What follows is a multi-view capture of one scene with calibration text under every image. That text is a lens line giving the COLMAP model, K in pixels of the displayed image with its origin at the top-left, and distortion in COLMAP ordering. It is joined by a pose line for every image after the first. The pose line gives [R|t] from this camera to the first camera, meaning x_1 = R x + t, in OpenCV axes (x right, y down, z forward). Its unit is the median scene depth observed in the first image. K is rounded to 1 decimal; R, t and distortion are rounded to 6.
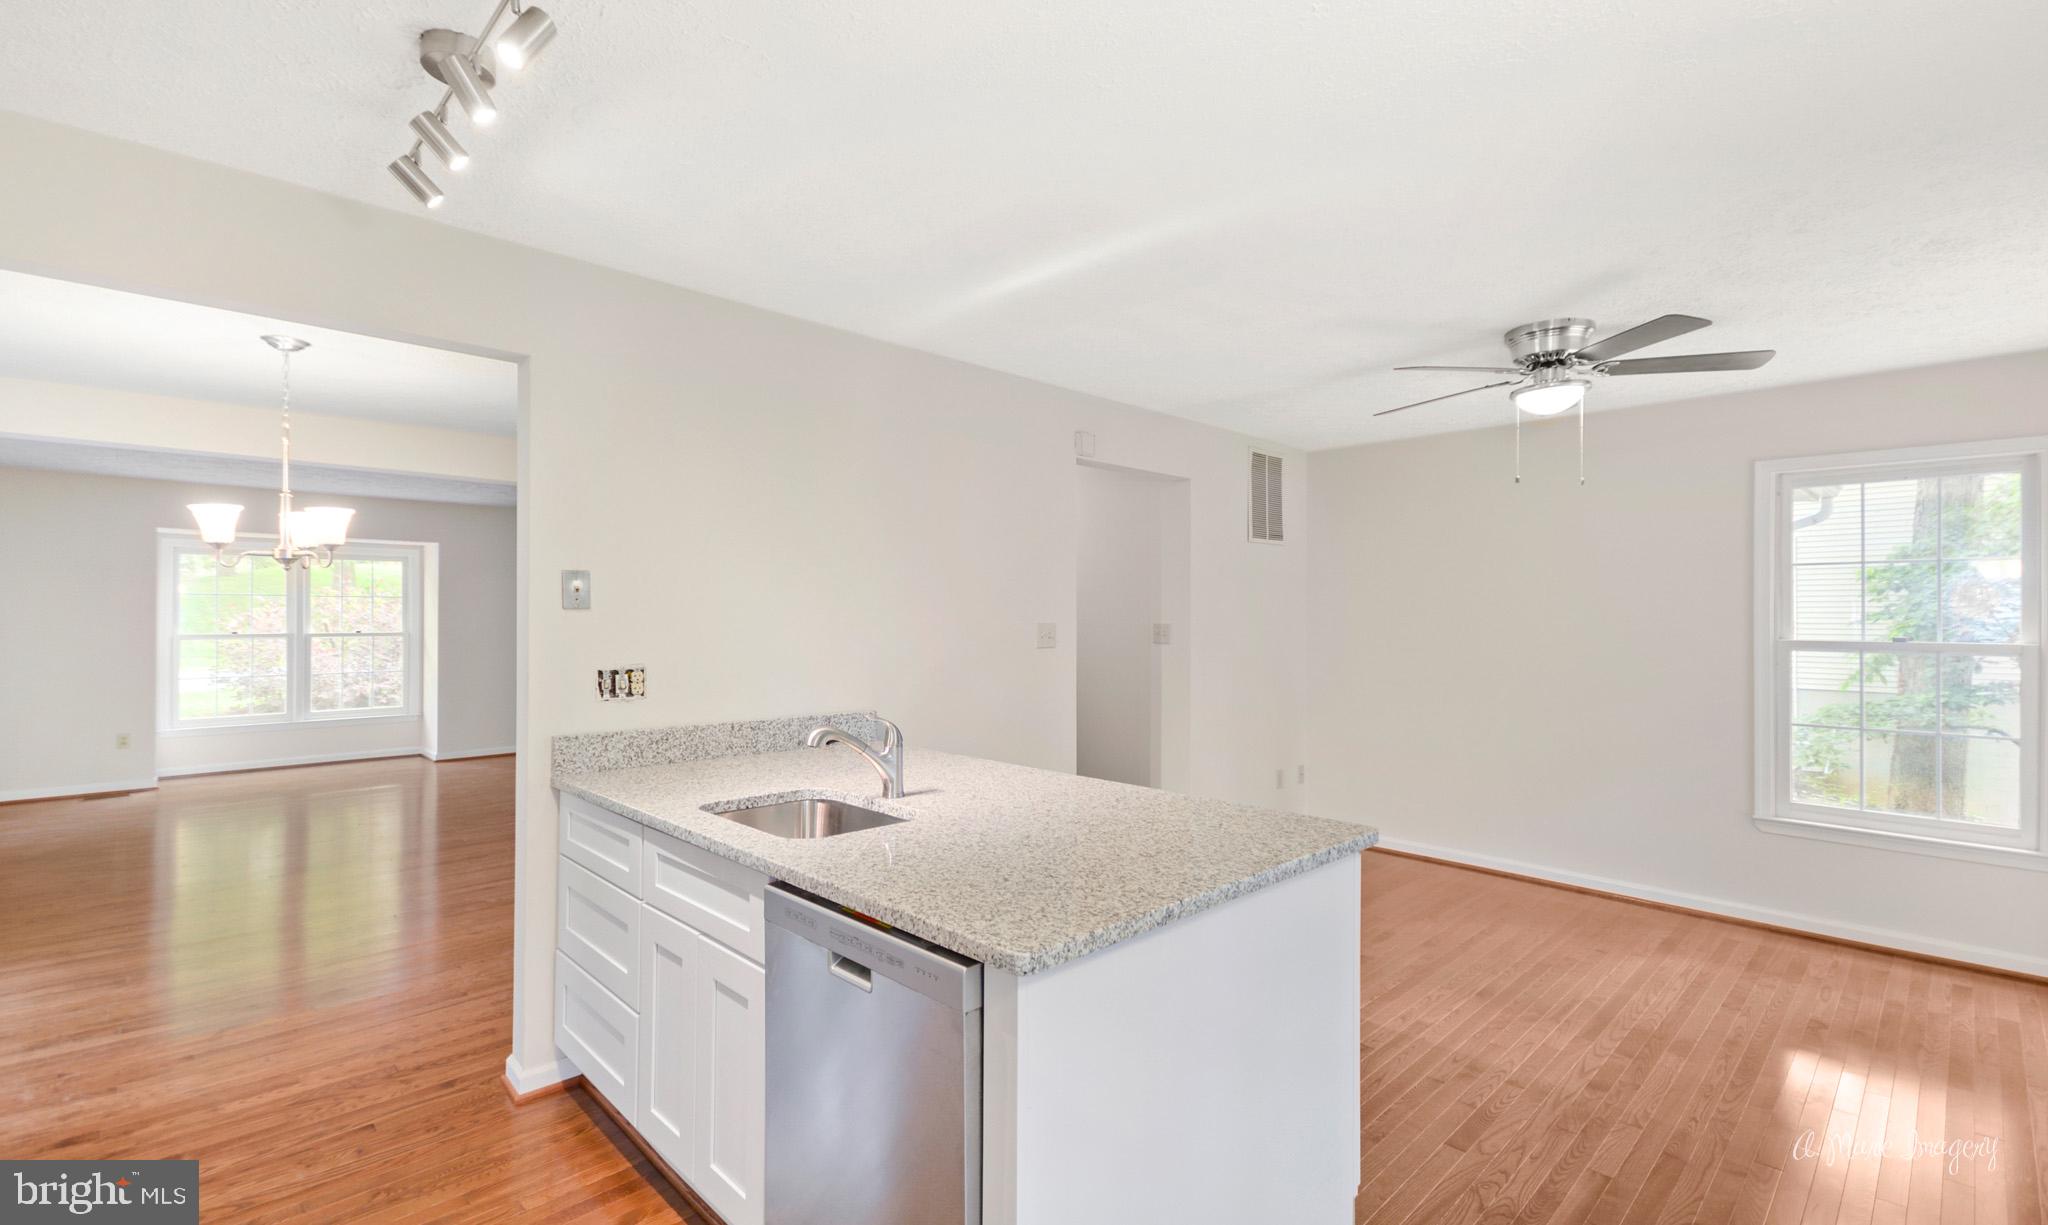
lens RADIAL K [[893.5, 0, 1032.4], [0, 893.5, 611.1], [0, 0, 1]] dist [0.040814, -0.018102]
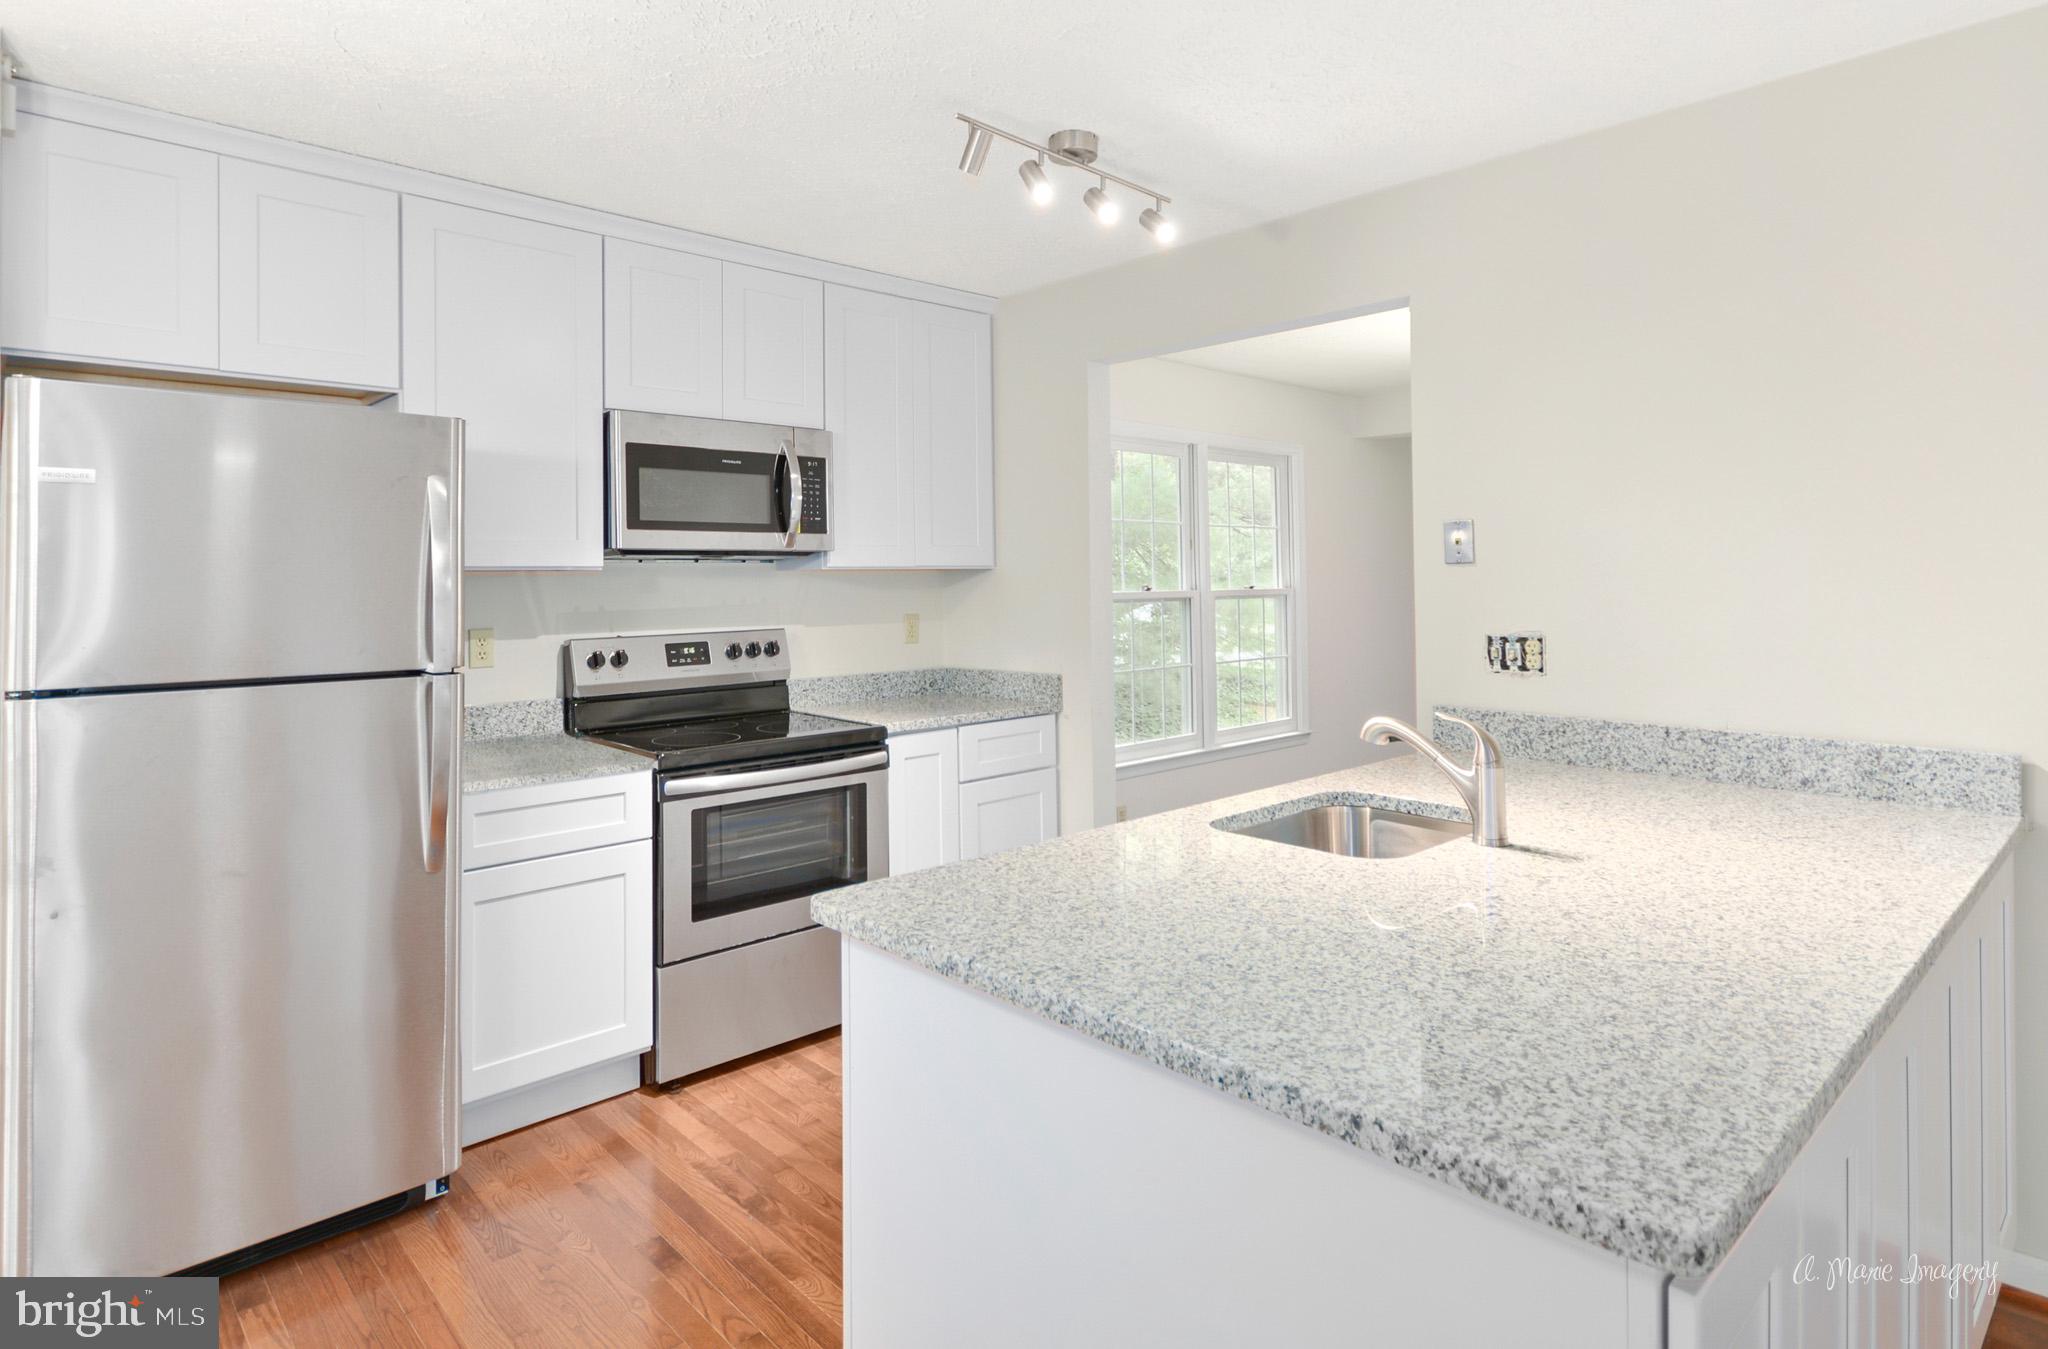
lens RADIAL K [[1088.2, 0, 970.3], [0, 1088.2, 545.6], [0, 0, 1]] dist [0.001169, 0.000290]
pose [[-0.038865, -0.033631, -0.998678, 0.442762], [0.015008, 0.999301, -0.034236, 0.006664], [0.999132, -0.016319, -0.038333, 0.434806]]
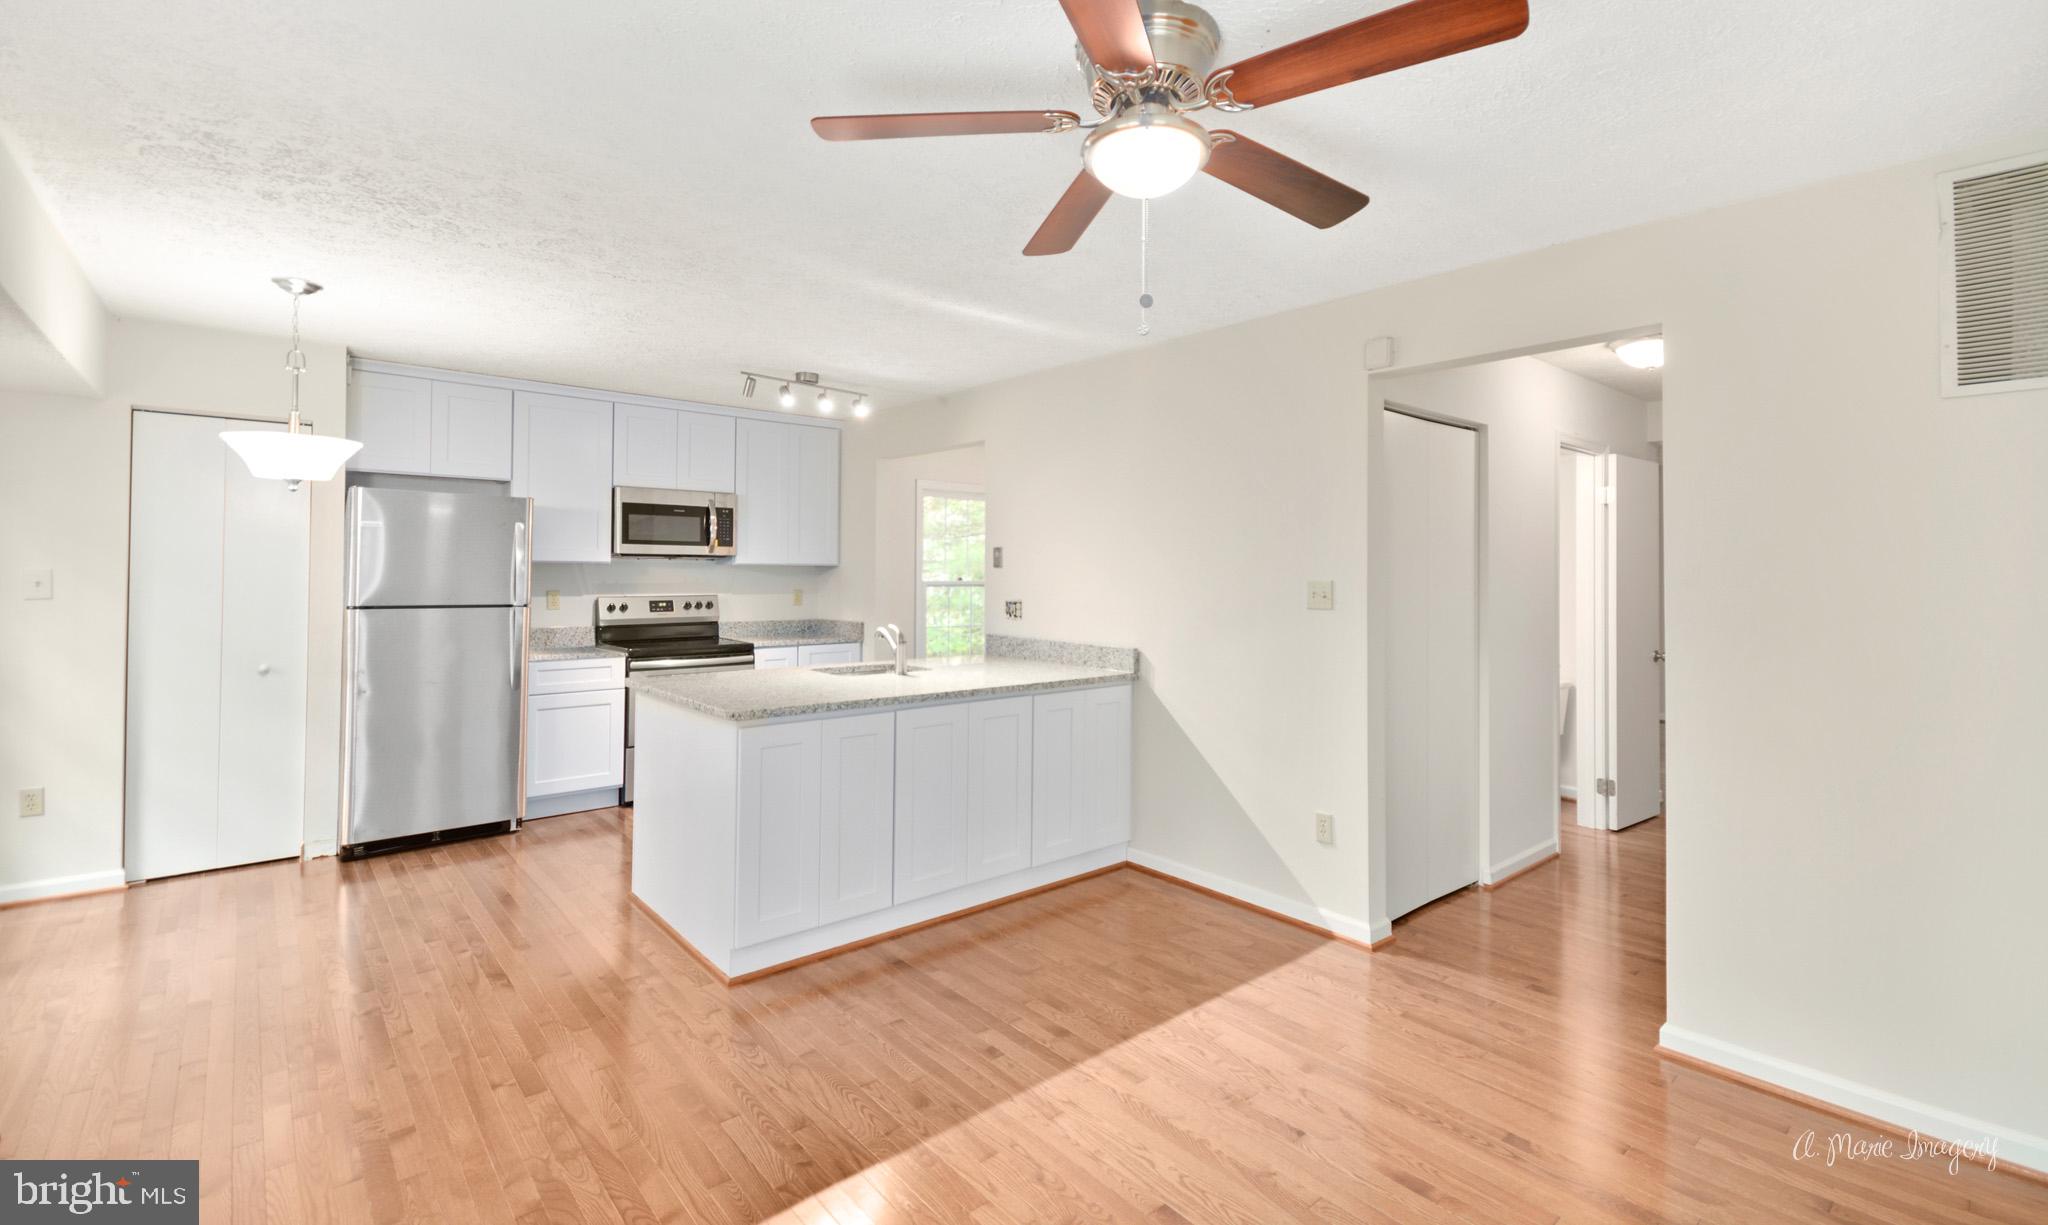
lens RADIAL K [[907.8, 0, 1021.3], [0, 907.8, 543.1], [0, 0, 1]] dist [0.000714, 0.000123]
pose [[-0.072289, -0.036529, -0.996715, 1.062638], [-0.001860, 0.999332, -0.036490, 0.012138], [0.997382, -0.000784, -0.072309, 0.913113]]
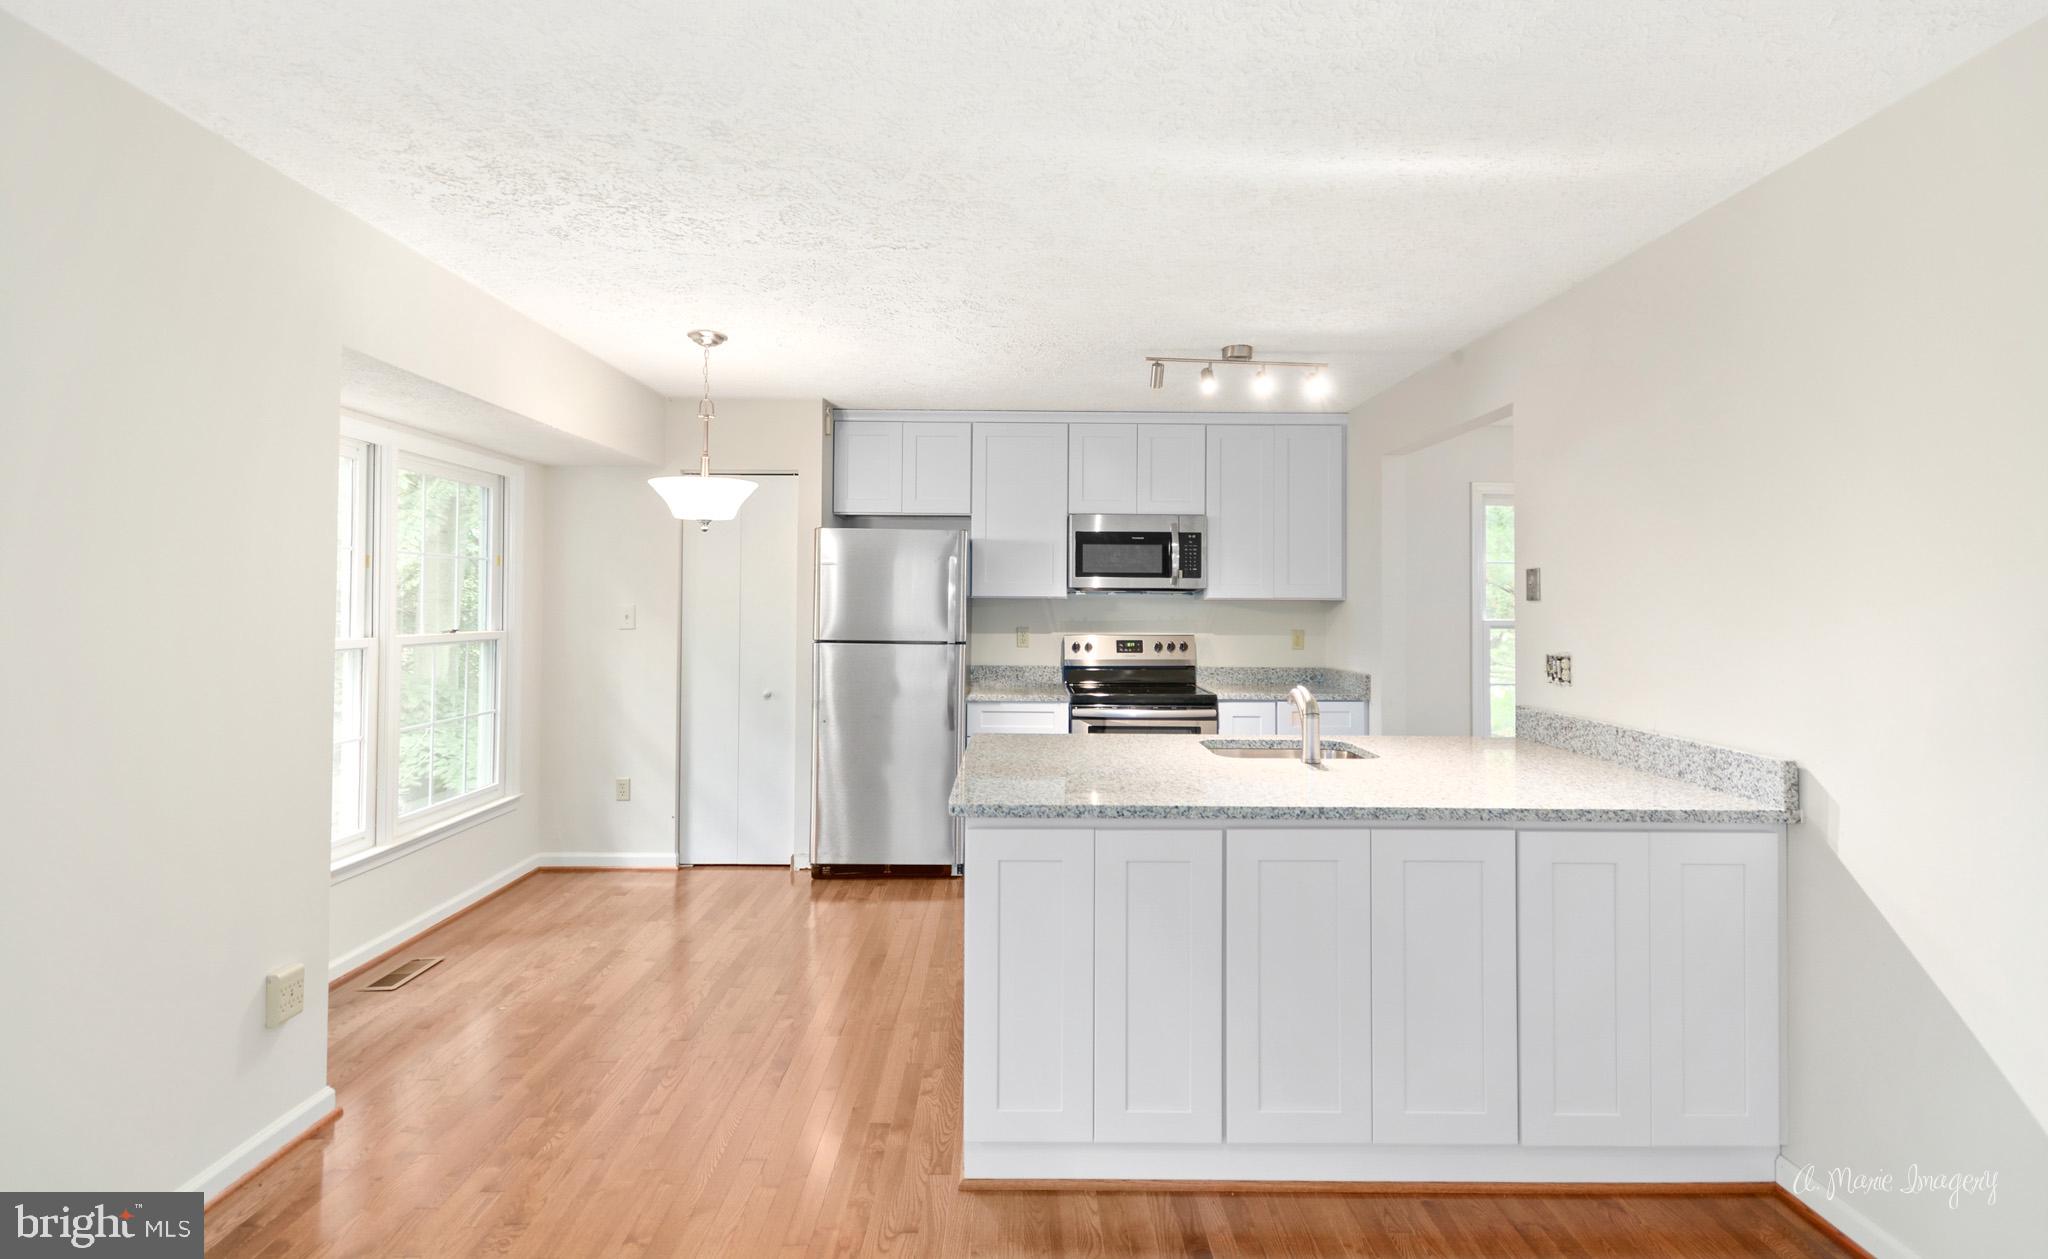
lens RADIAL K [[897.6, 0, 1019.6], [0, 897.6, 582.7], [0, 0, 1]] dist [0.008697, 0.000163]
pose [[-0.699441, -0.026807, -0.714187, 0.624310], [-0.006182, 0.999486, -0.031462, 0.011491], [0.714664, -0.017590, -0.699247, 1.034888]]
